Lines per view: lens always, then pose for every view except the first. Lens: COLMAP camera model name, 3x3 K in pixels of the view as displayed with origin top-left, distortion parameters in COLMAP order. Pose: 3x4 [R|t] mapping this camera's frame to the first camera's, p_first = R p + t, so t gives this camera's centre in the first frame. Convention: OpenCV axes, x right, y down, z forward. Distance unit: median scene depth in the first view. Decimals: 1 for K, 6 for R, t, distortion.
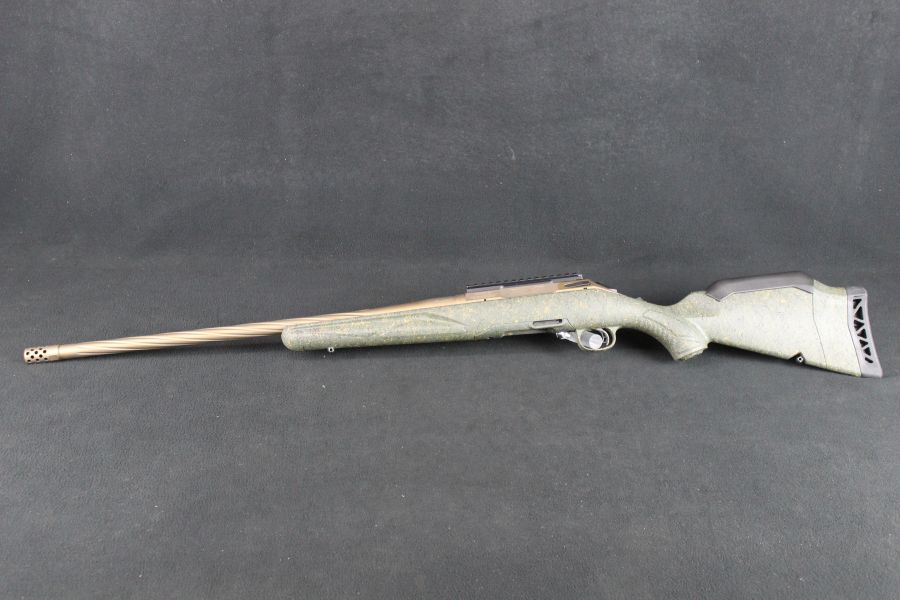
lens RADIAL K [[973.5, 0, 450.0], [0, 973.5, 300.0], [0, 0, 1]] dist [-0.079793, 0.006279]
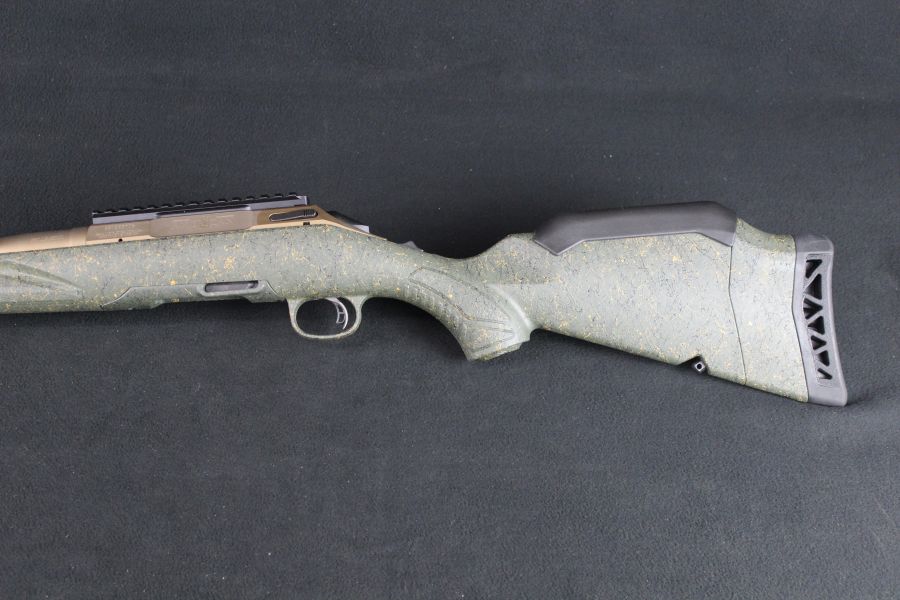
lens RADIAL K [[973.5, 0, 450.0], [0, 973.5, 300.0], [0, 0, 1]] dist [-0.079793, 0.006279]
pose [[0.999479, 0.031990, 0.004352, 0.218468], [-0.032274, 0.986706, 0.159281, -0.058584], [0.000801, -0.159339, 0.987224, 0.462983]]
